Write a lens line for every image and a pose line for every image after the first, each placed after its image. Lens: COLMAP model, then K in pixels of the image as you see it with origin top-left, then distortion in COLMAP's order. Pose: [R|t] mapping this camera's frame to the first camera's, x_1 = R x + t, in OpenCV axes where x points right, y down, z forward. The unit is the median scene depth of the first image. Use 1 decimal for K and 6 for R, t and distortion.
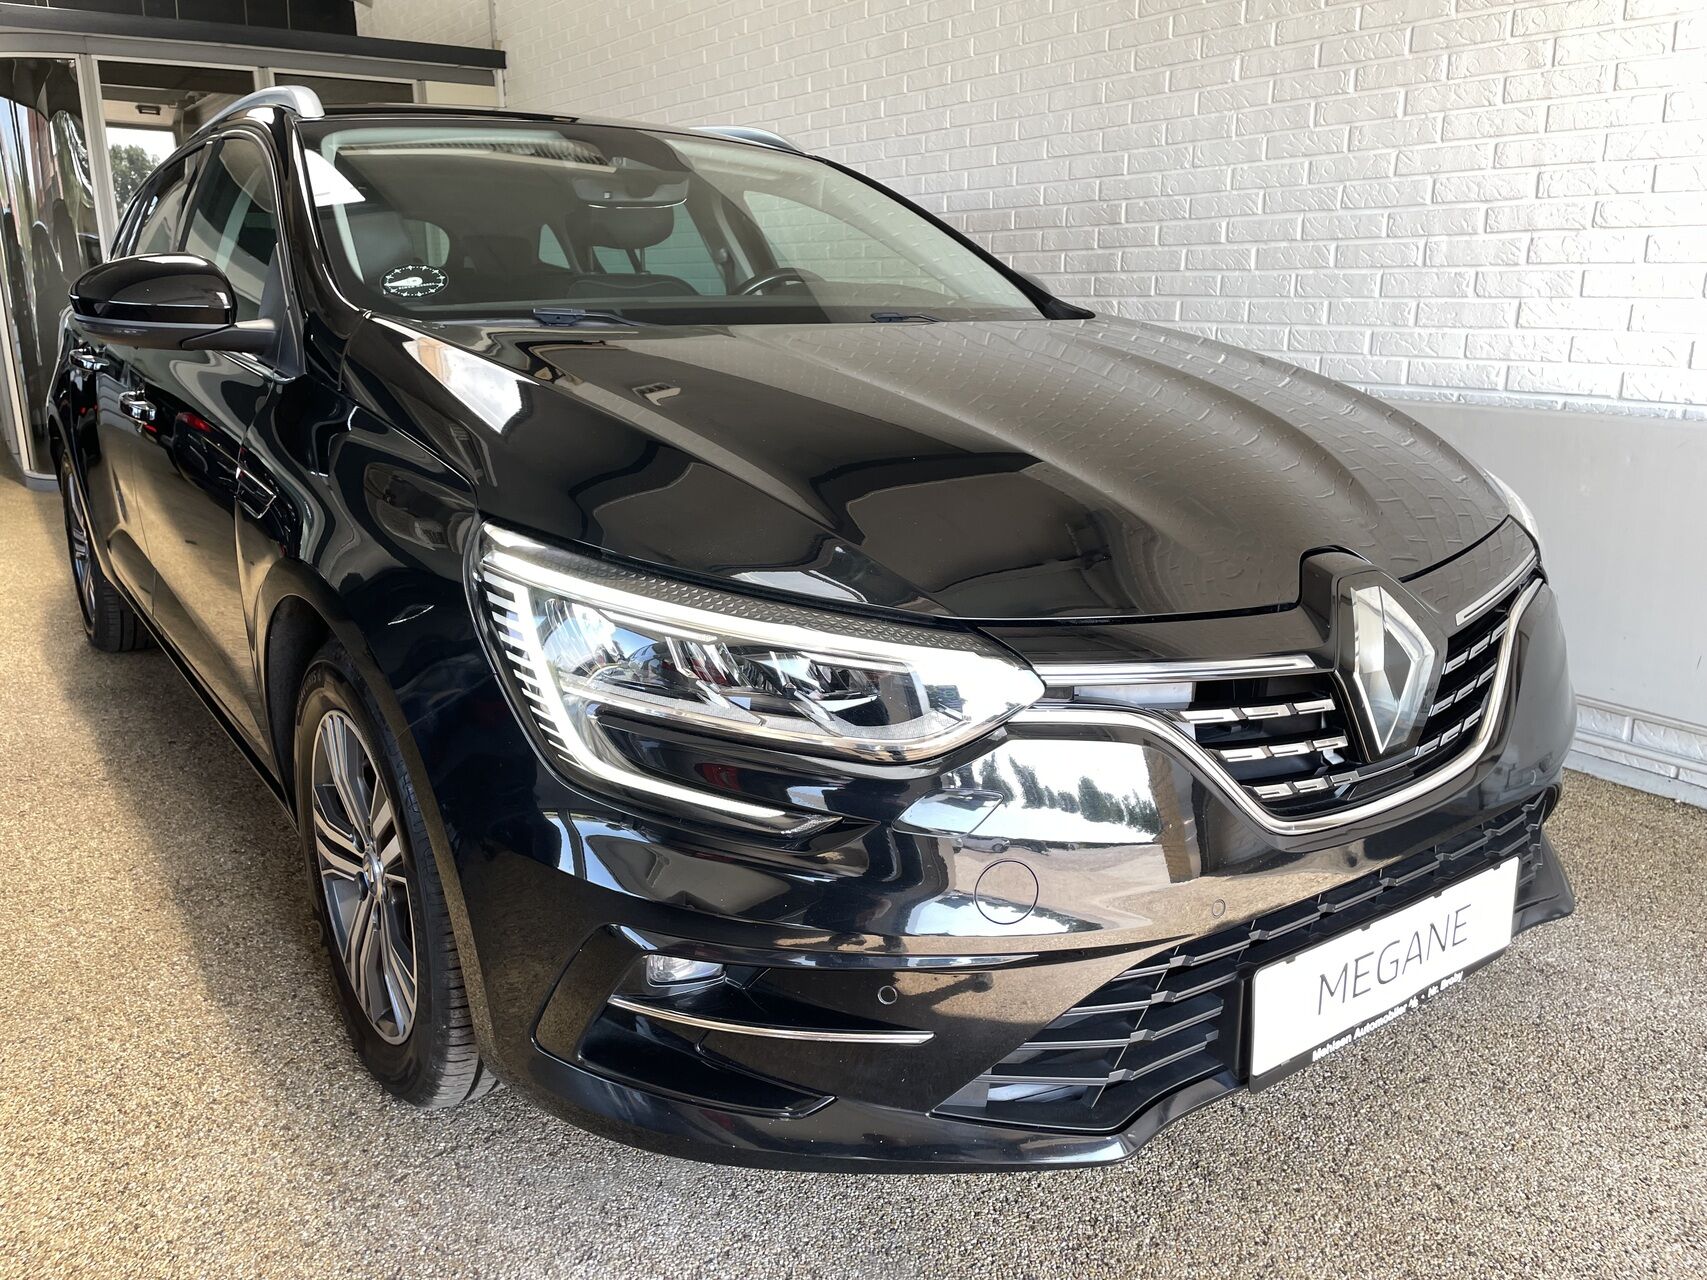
lens RADIAL K [[1282.1, 0, 853.5], [0, 1282.1, 640.0], [0, 0, 1]] dist [0.061371, -0.109434]
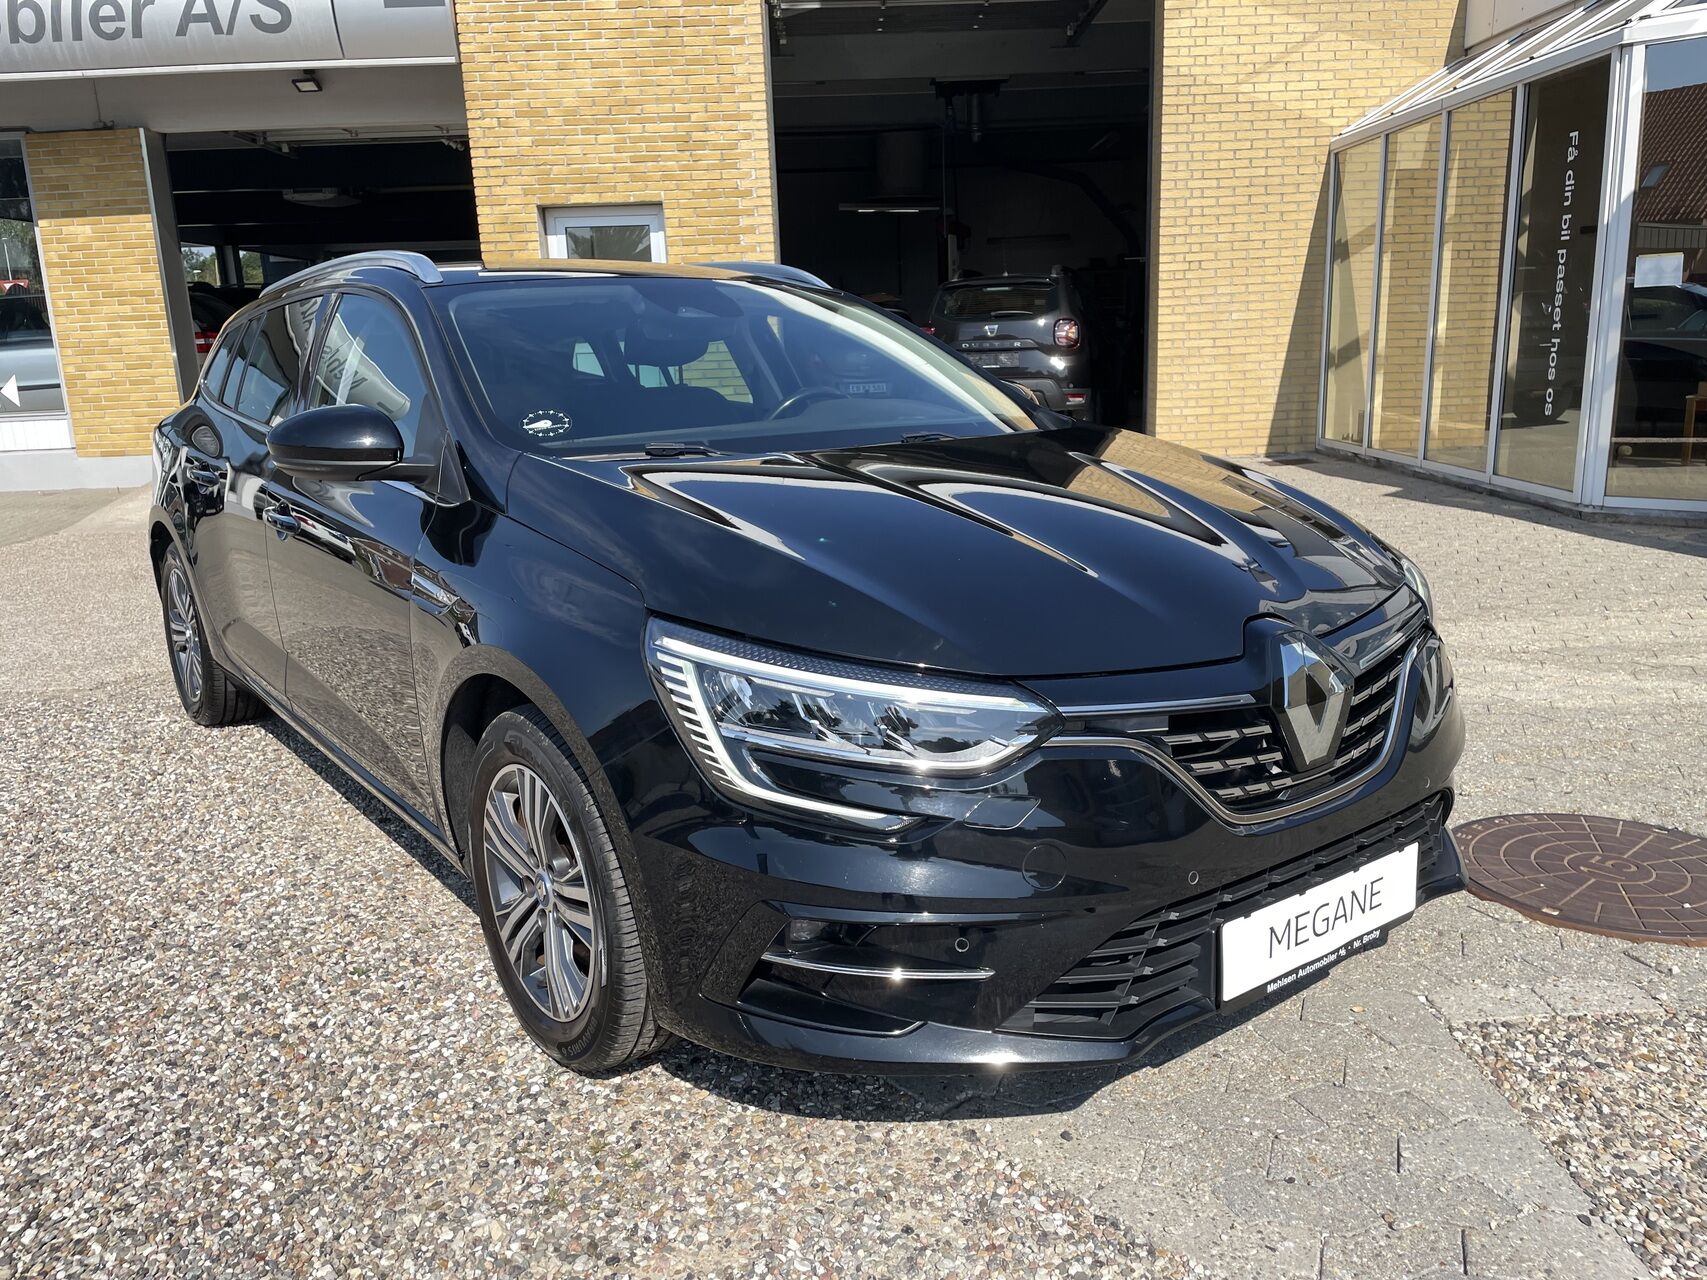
lens RADIAL K [[1309.9, 0, 858.8], [0, 1309.9, 658.8], [0, 0, 1]] dist [0.053399, -0.120964]
pose [[0.999075, -0.031472, 0.029315, -0.101704], [0.032450, 0.998912, -0.033504, 0.007785], [-0.028229, 0.034425, 0.999009, -0.375697]]
